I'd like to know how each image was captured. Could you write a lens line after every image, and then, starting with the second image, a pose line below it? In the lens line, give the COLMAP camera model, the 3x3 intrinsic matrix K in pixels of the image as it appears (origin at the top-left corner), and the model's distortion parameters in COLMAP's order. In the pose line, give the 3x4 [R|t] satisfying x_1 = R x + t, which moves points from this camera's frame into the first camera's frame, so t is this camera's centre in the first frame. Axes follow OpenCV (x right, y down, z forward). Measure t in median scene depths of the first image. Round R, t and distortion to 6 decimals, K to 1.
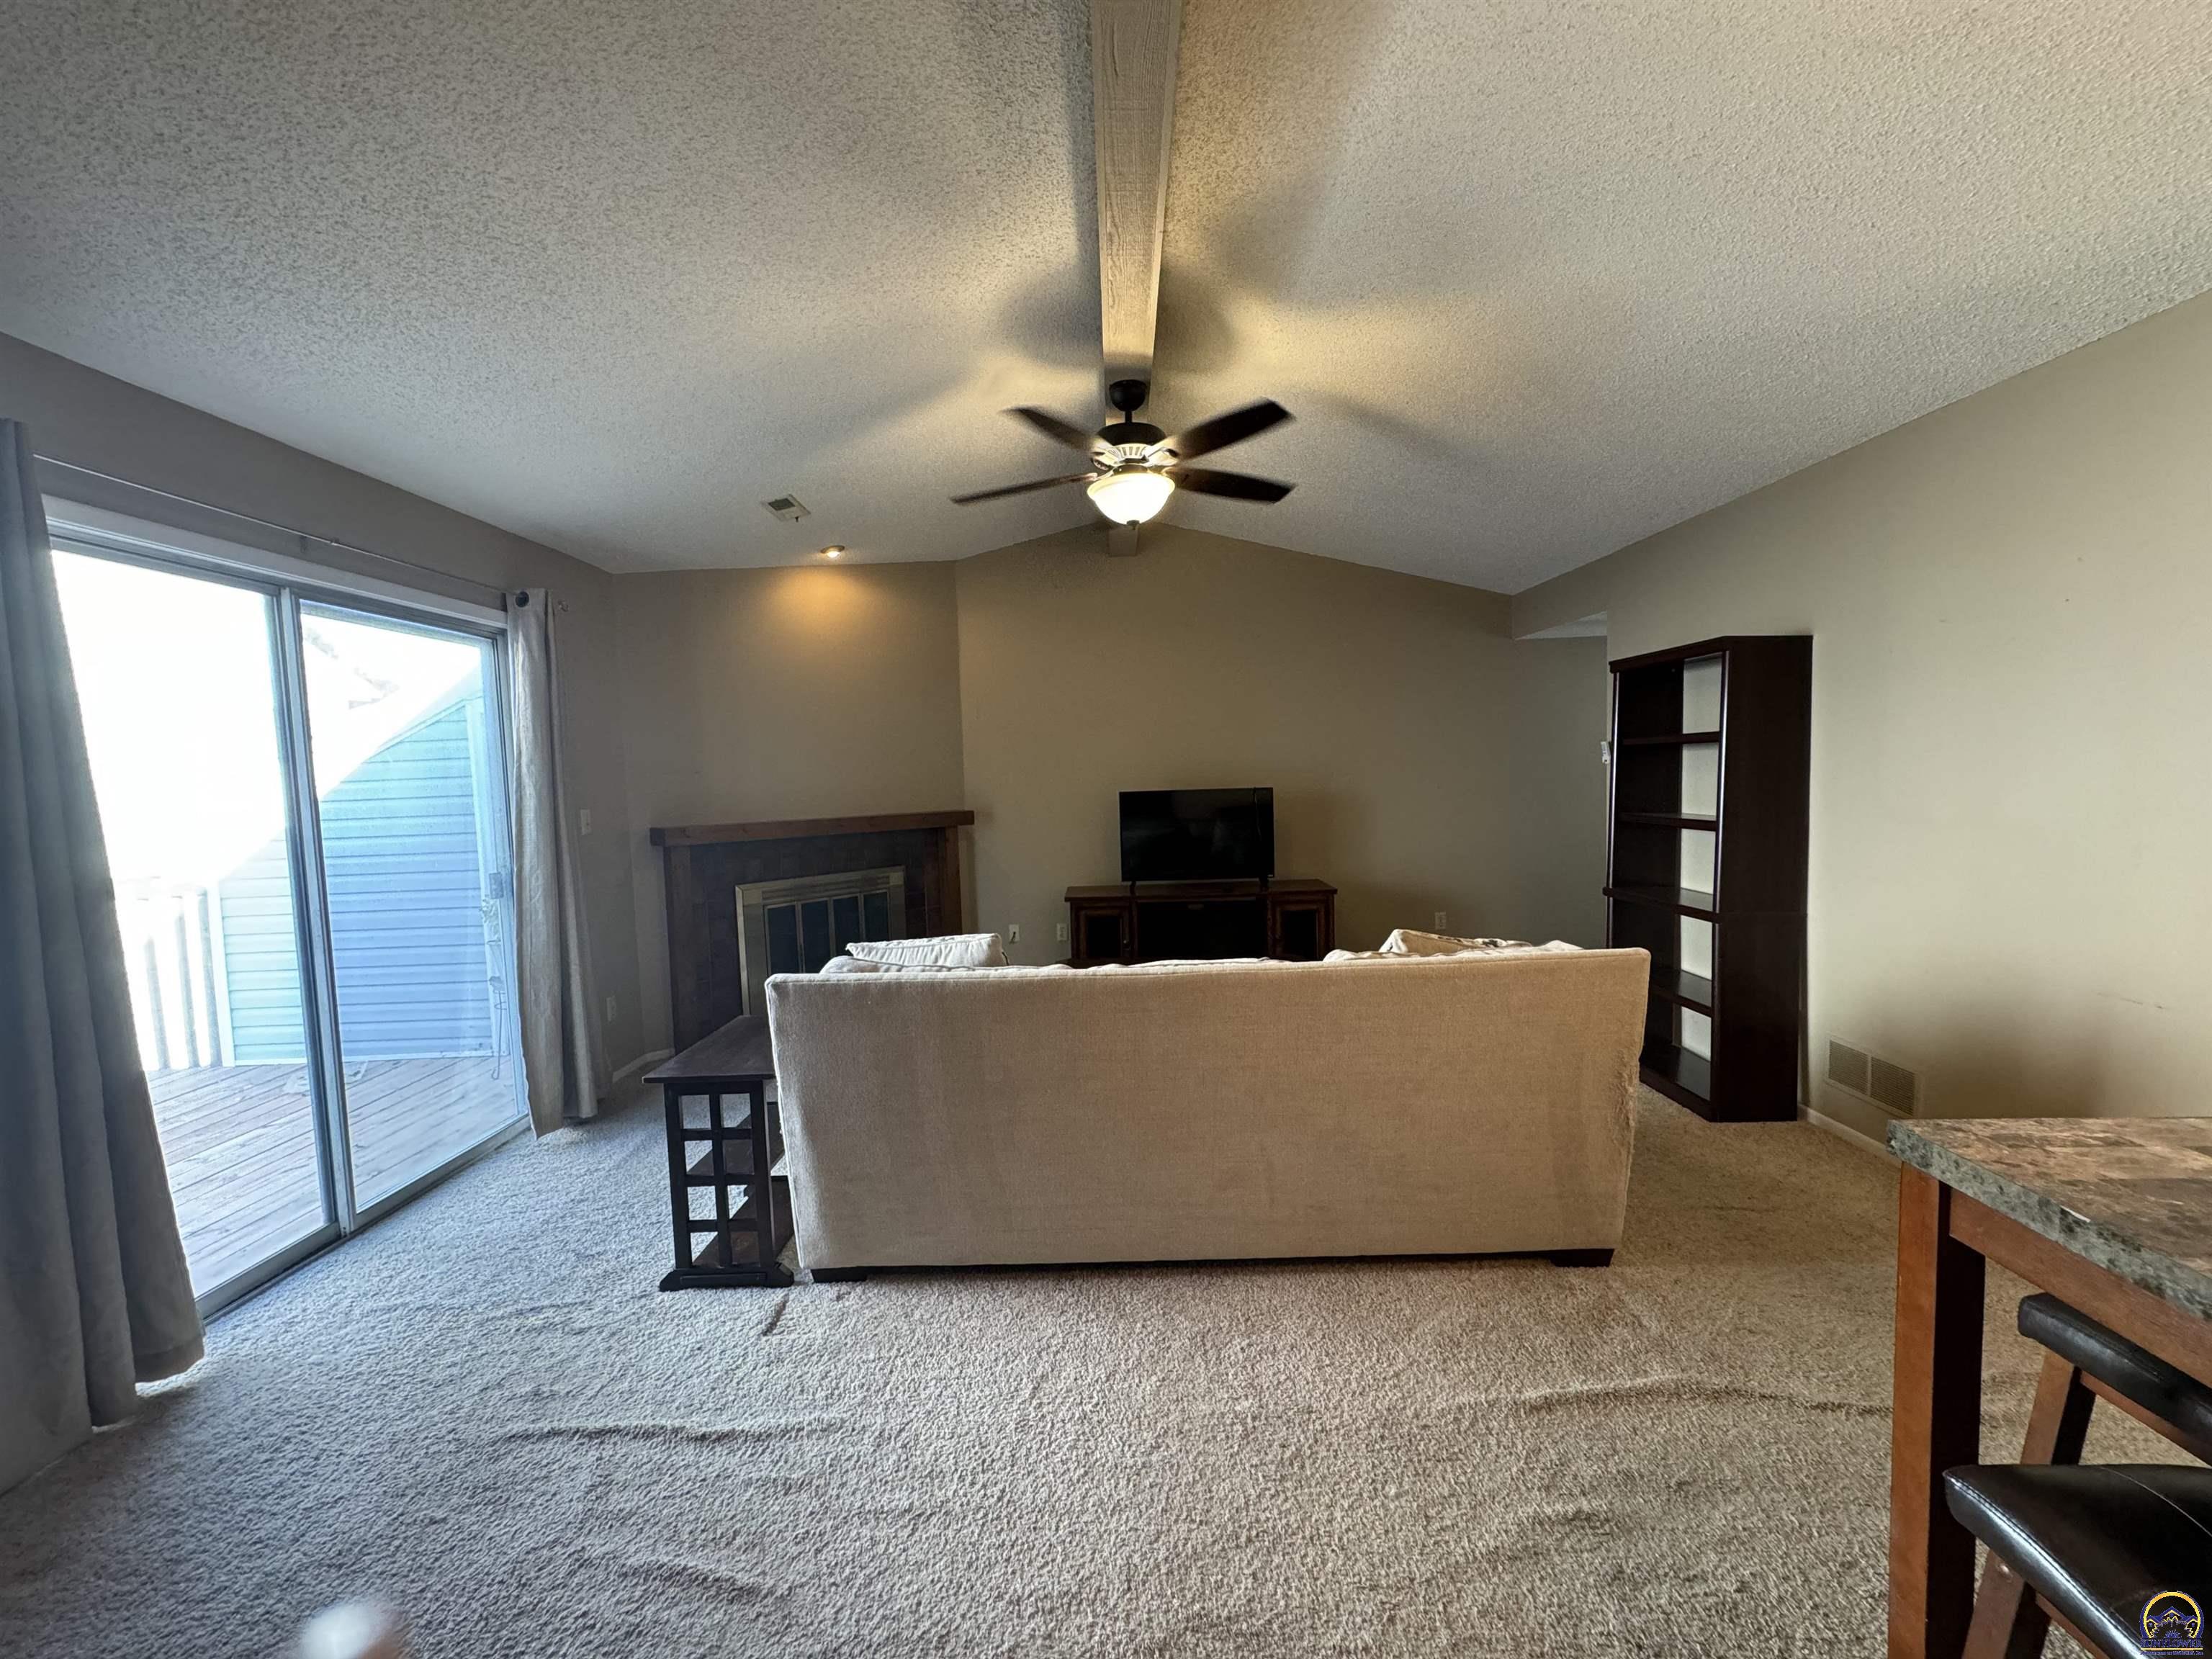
lens RADIAL K [[884.0, 0, 1113.1], [0, 884.0, 827.9], [0, 0, 1]] dist [-0.009986, 0.000643]
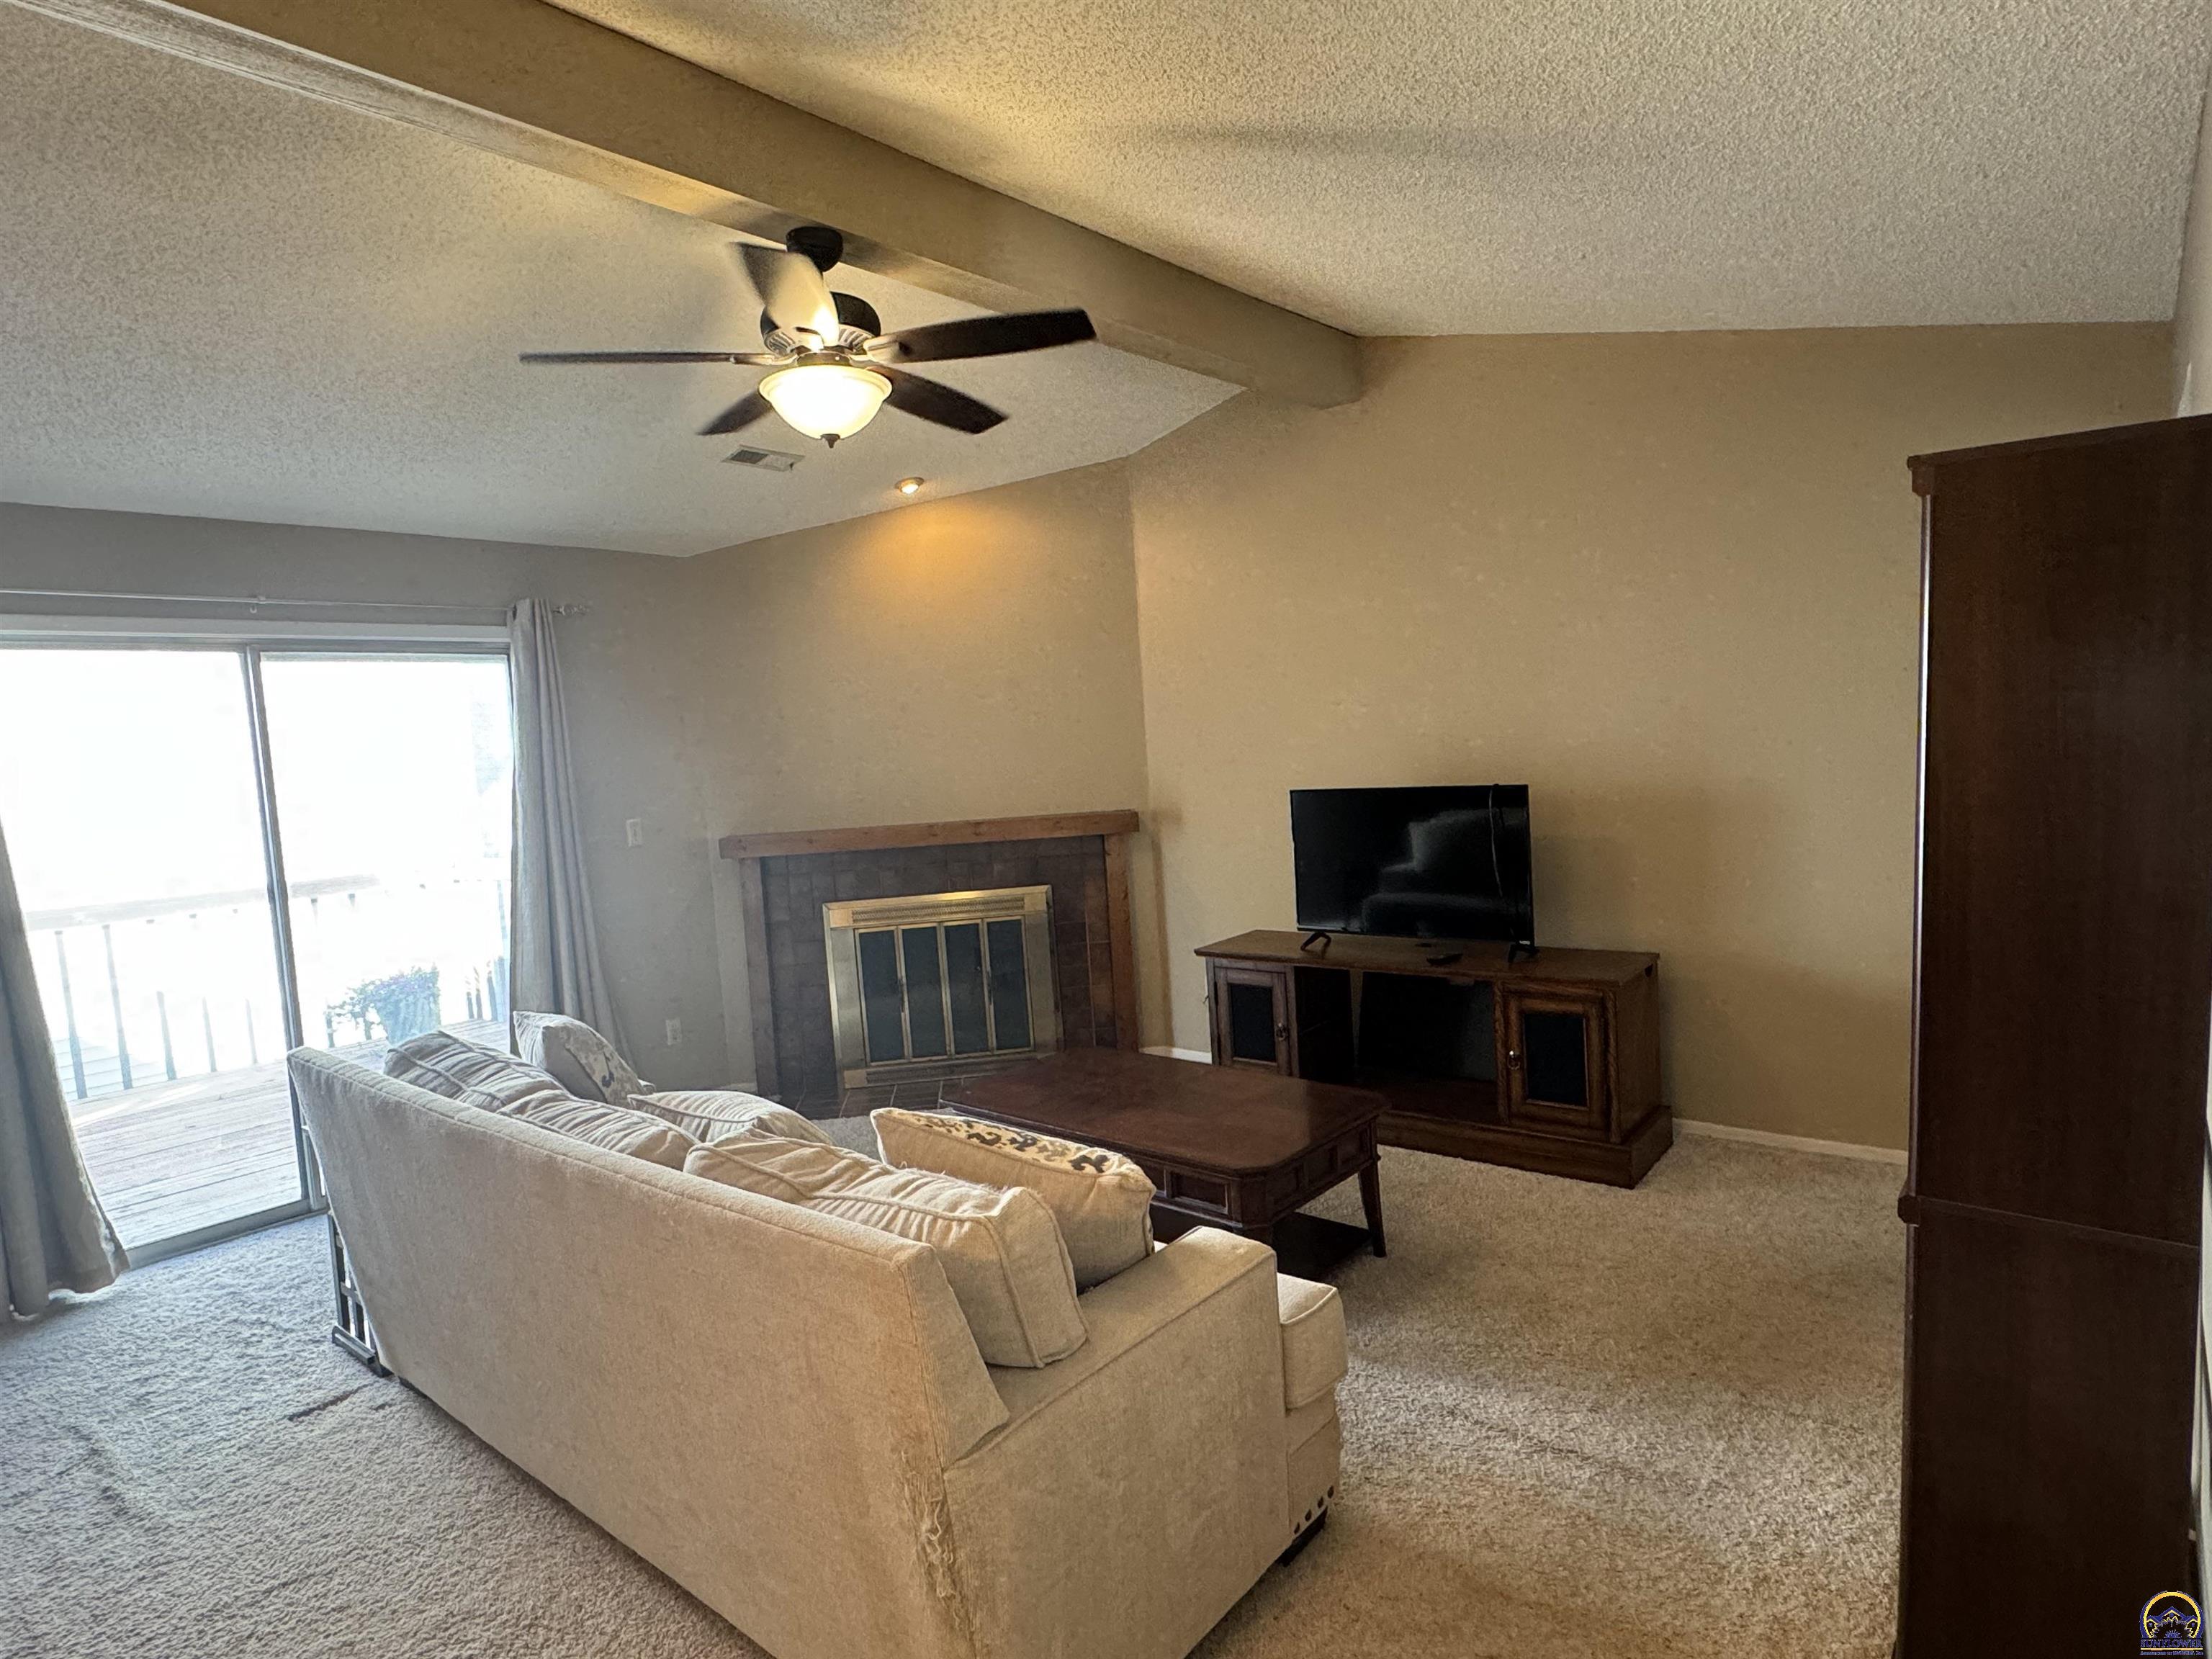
lens RADIAL K [[1213.1, 0, 1106.2], [0, 1213.1, 836.0], [0, 0, 1]] dist [-0.009335, 0.005021]
pose [[0.764531, 0.032047, -0.643790, 0.517277], [0.000507, 0.998733, 0.050317, -0.056623], [0.644587, -0.038796, 0.763546, 0.278330]]
